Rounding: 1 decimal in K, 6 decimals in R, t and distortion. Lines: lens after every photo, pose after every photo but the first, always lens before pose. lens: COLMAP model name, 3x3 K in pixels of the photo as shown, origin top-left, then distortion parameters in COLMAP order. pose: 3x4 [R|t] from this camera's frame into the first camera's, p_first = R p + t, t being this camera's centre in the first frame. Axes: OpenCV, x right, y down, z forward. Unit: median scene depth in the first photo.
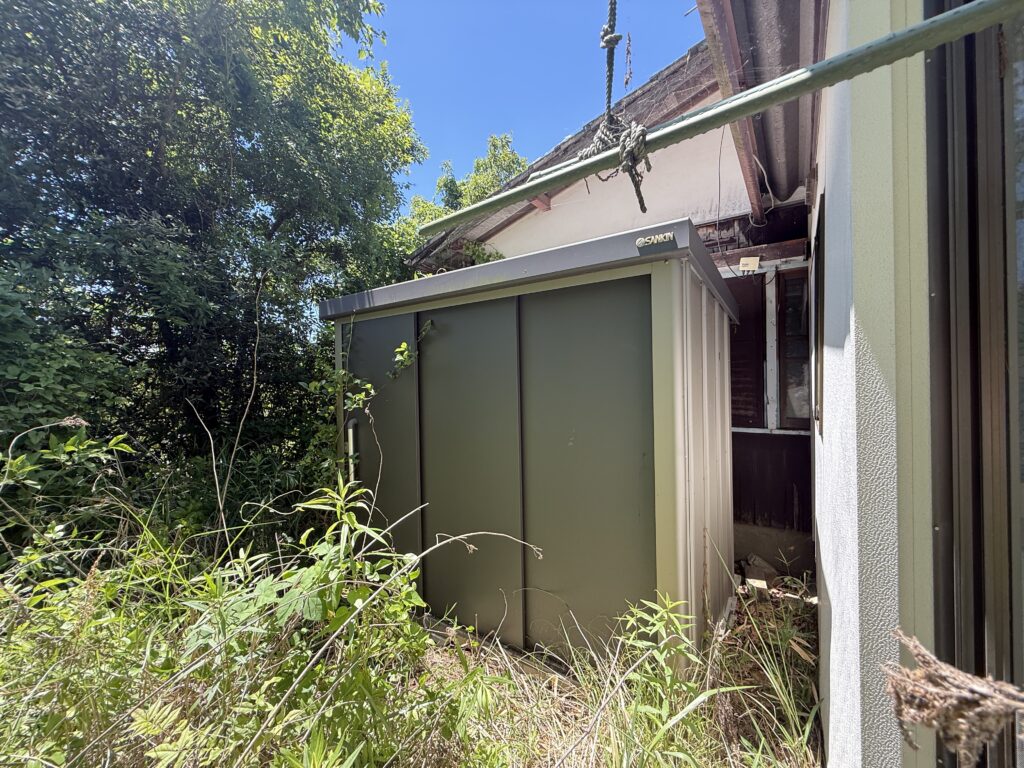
lens RADIAL K [[410.5, 0, 512.0], [0, 410.5, 384.0], [0, 0, 1]] dist [-0.000097, 0.000016]
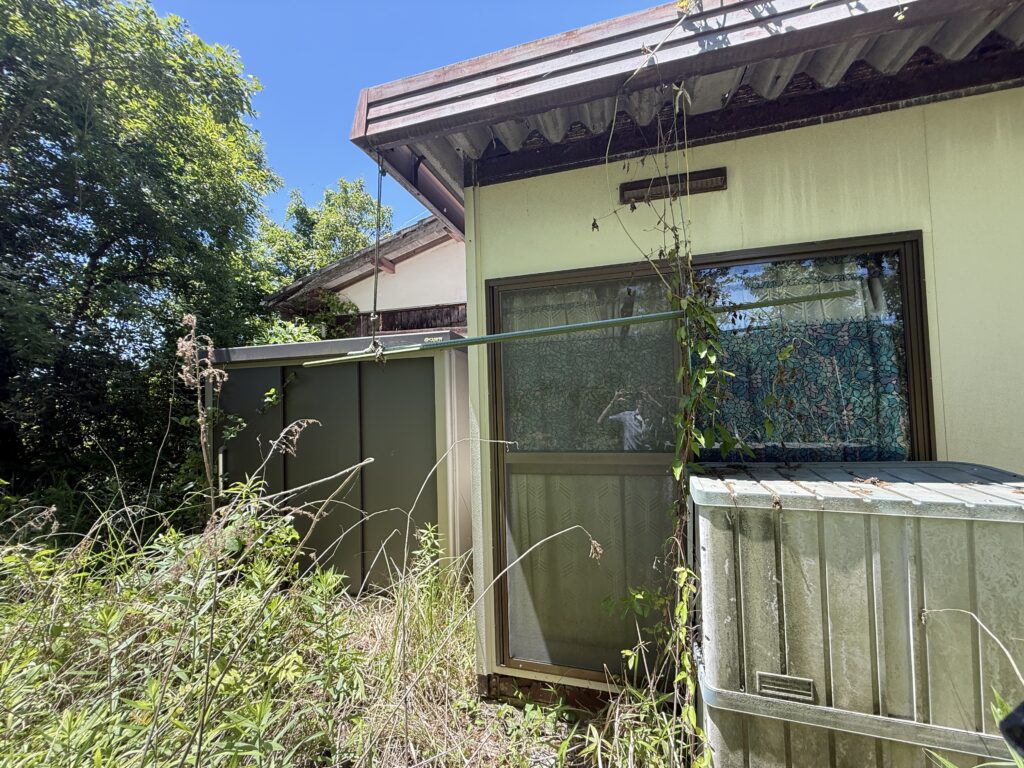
lens RADIAL K [[408.3, 0, 512.0], [0, 408.3, 384.0], [0, 0, 1]] dist [-0.010992, -0.000269]
pose [[0.946201, 0.002092, 0.323573, 0.048378], [0.013588, 0.998840, -0.046191, -0.034895], [-0.323294, 0.048102, 0.945075, -0.469903]]
